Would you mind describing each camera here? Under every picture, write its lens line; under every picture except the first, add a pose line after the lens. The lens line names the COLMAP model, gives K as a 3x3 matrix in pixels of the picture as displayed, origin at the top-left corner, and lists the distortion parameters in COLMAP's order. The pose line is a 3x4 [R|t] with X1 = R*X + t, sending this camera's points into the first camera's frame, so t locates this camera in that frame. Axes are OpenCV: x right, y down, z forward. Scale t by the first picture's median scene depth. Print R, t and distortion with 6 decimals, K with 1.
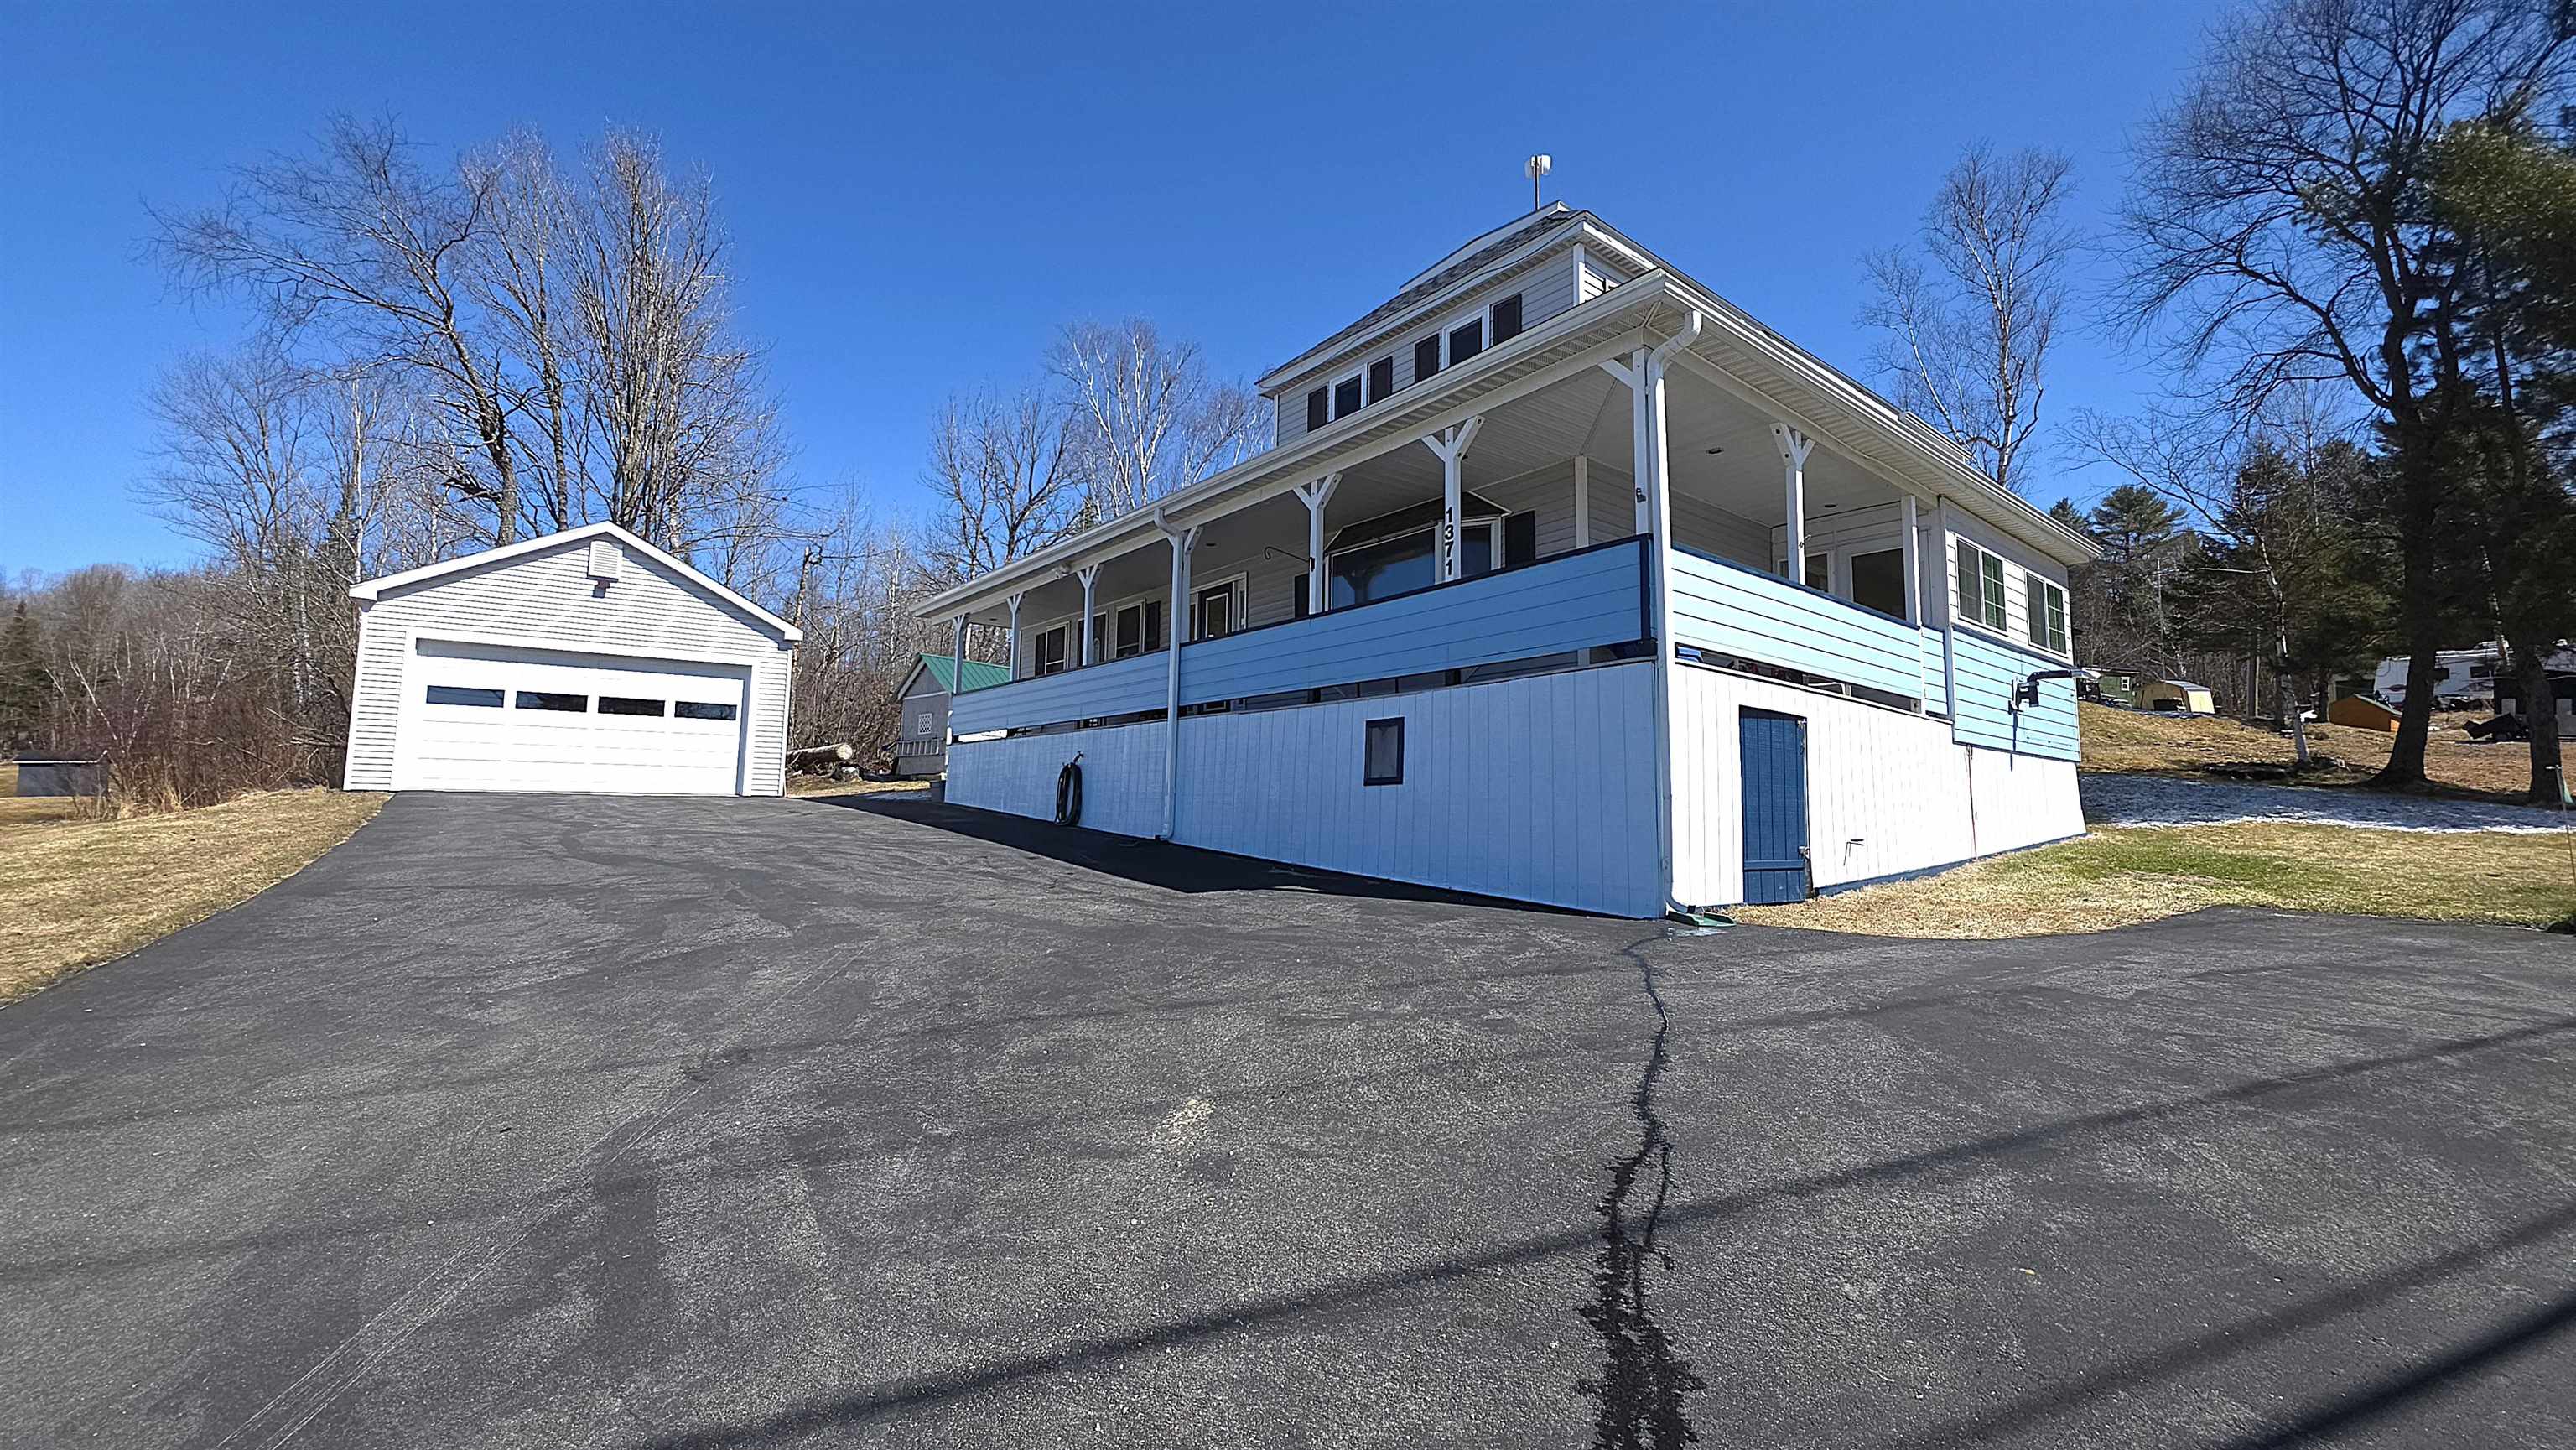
lens RADIAL K [[1019.5, 0, 1276.4], [0, 1019.5, 709.1], [0, 0, 1]] dist [0.013074, -0.006885]
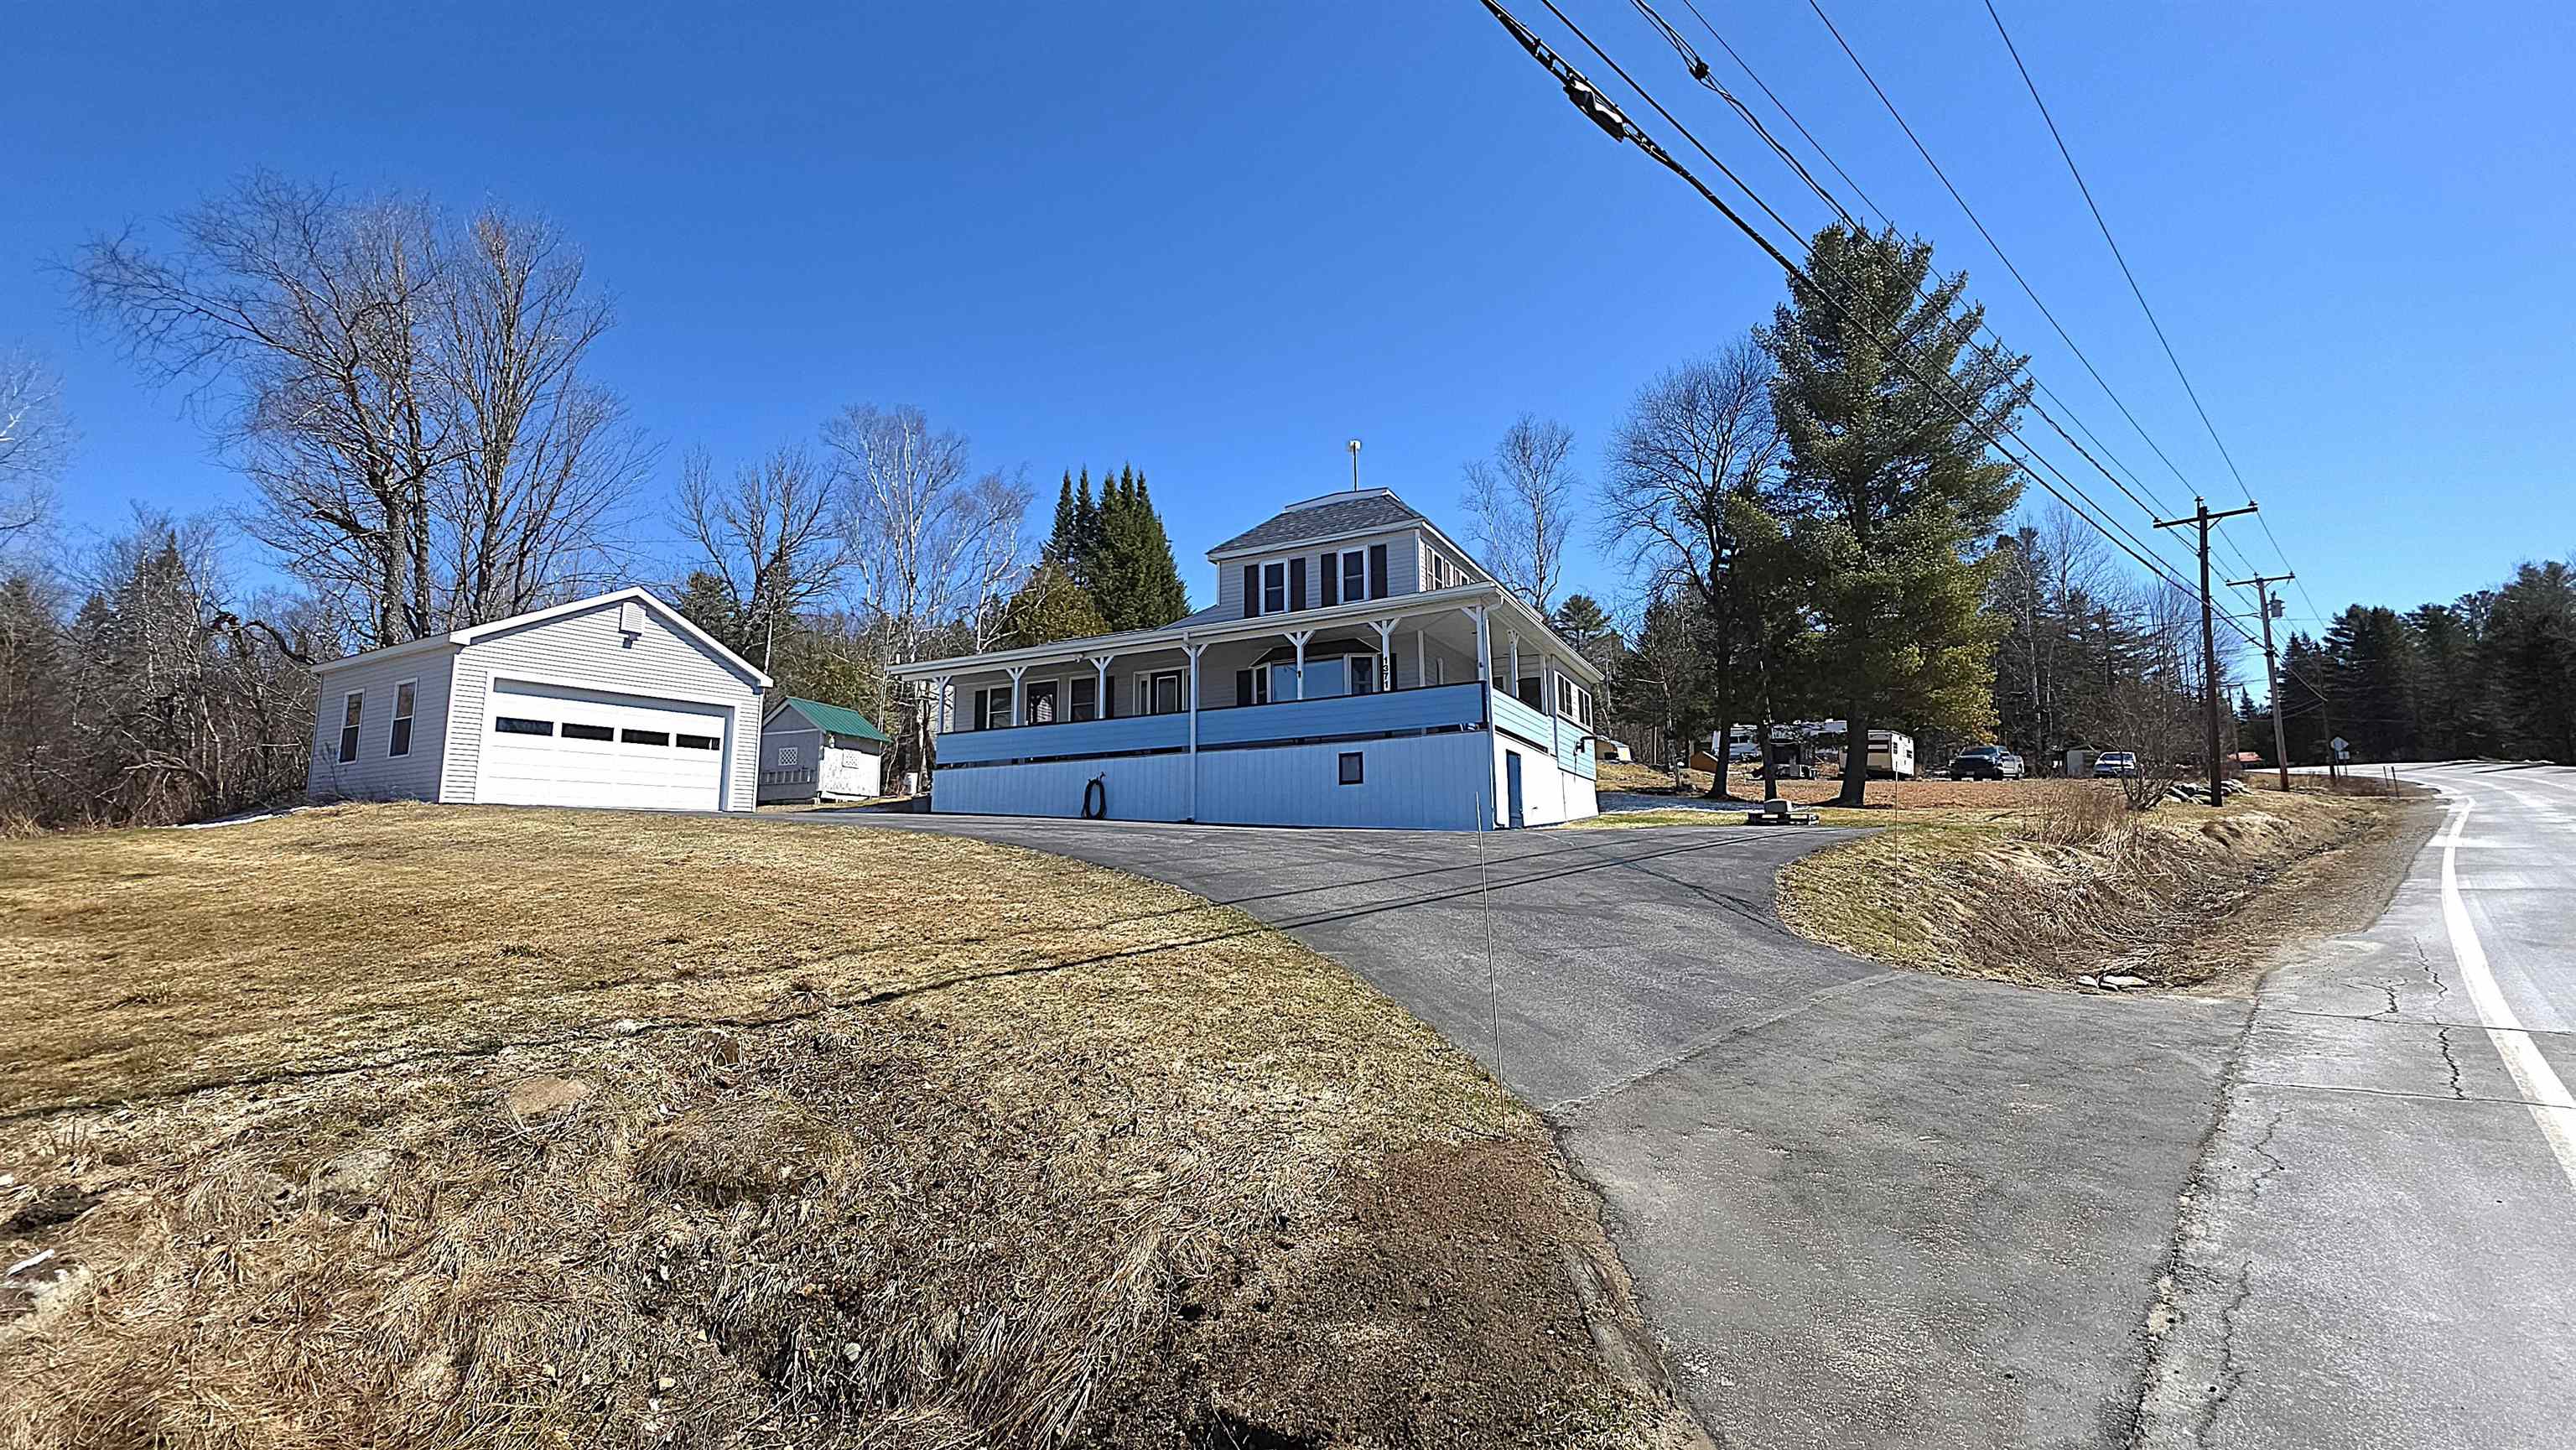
lens RADIAL K [[1019.5, 0, 1276.4], [0, 1019.5, 709.1], [0, 0, 1]] dist [0.013074, -0.006885]
pose [[0.915973, 0.032424, 0.399928, -0.453220], [-0.014899, 0.998791, -0.046851, 0.010327], [-0.400963, 0.036956, 0.915348, -0.448714]]
